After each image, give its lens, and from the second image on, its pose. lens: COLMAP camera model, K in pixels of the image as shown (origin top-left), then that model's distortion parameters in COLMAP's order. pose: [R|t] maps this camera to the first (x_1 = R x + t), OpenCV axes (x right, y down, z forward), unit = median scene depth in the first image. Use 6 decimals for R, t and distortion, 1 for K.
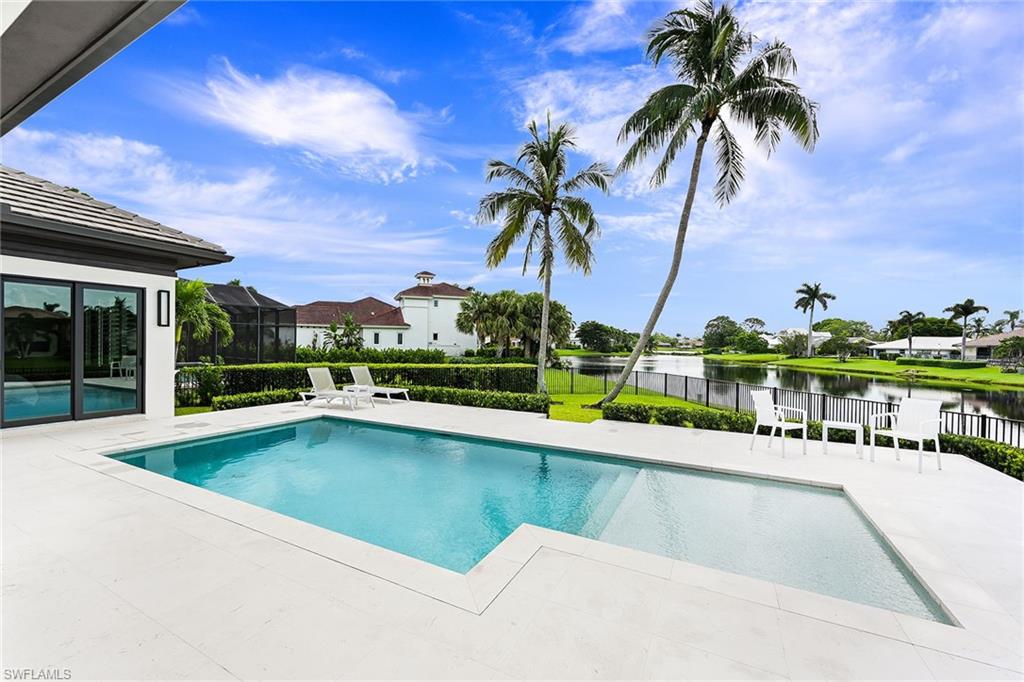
lens RADIAL K [[412.7, 0, 506.1], [0, 412.7, 344.3], [0, 0, 1]] dist [-0.002402, 0.000679]
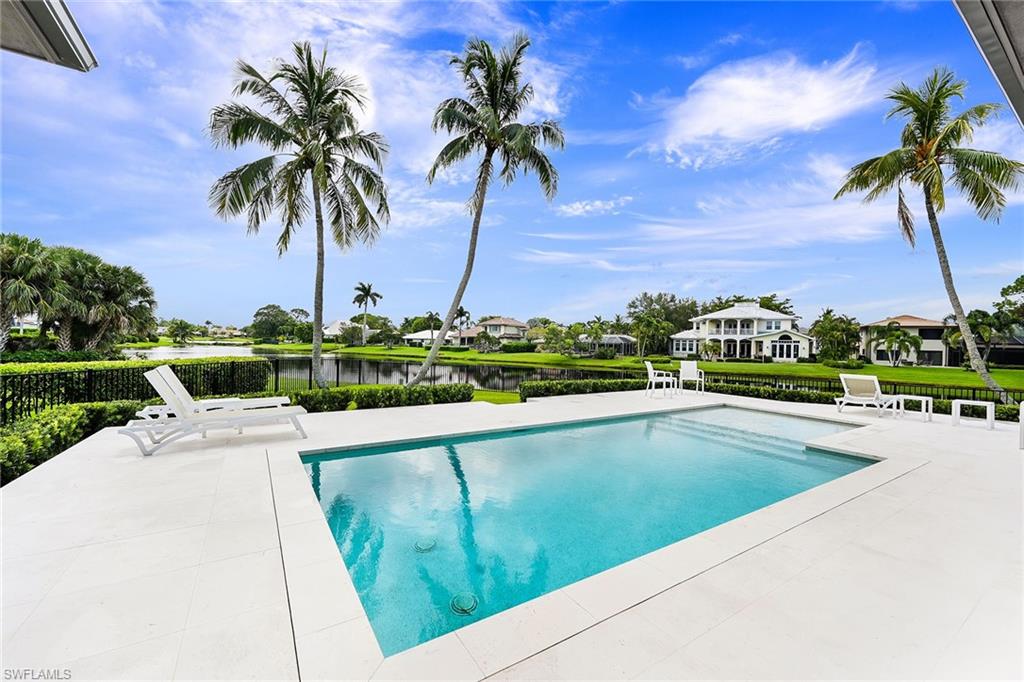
lens RADIAL K [[412.7, 0, 516.3], [0, 412.7, 344.6], [0, 0, 1]] dist [-0.002402, 0.000679]
pose [[0.482590, -0.010464, 0.875784, -0.110218], [-0.011592, 0.999765, 0.018333, 0.002219], [-0.875770, -0.018999, 0.482355, 0.070073]]
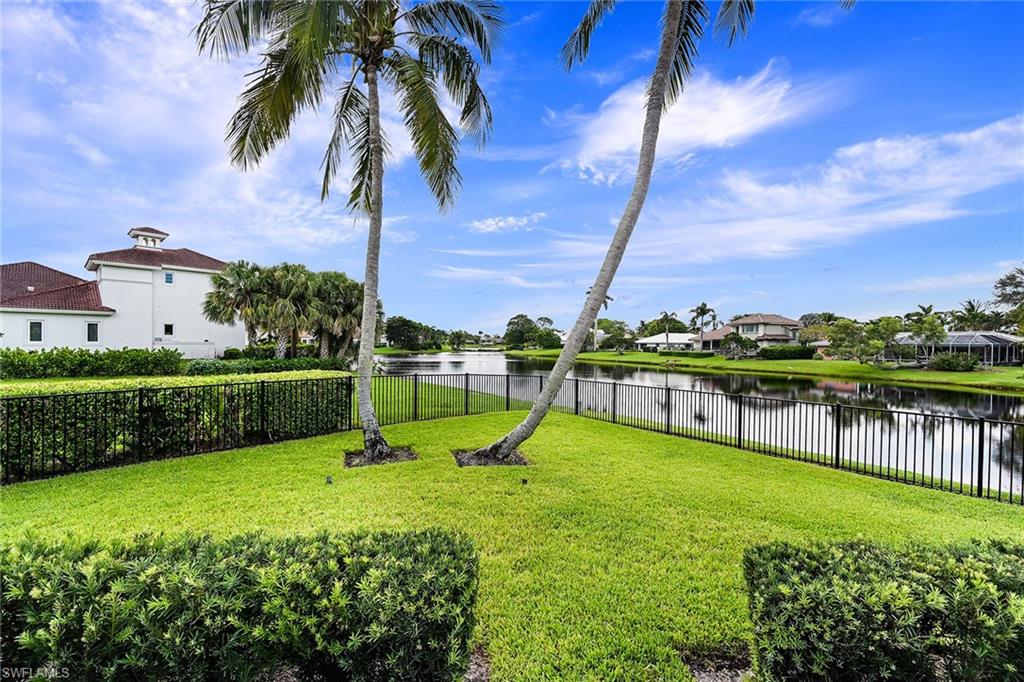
lens RADIAL K [[412.7, 0, 513.5], [0, 412.7, 346.3], [0, 0, 1]] dist [-0.002402, 0.000679]
pose [[0.884168, -0.012589, 0.466999, 0.003781], [0.007916, 0.999897, 0.011966, 0.003464], [-0.467102, -0.006883, 0.884177, 0.127866]]
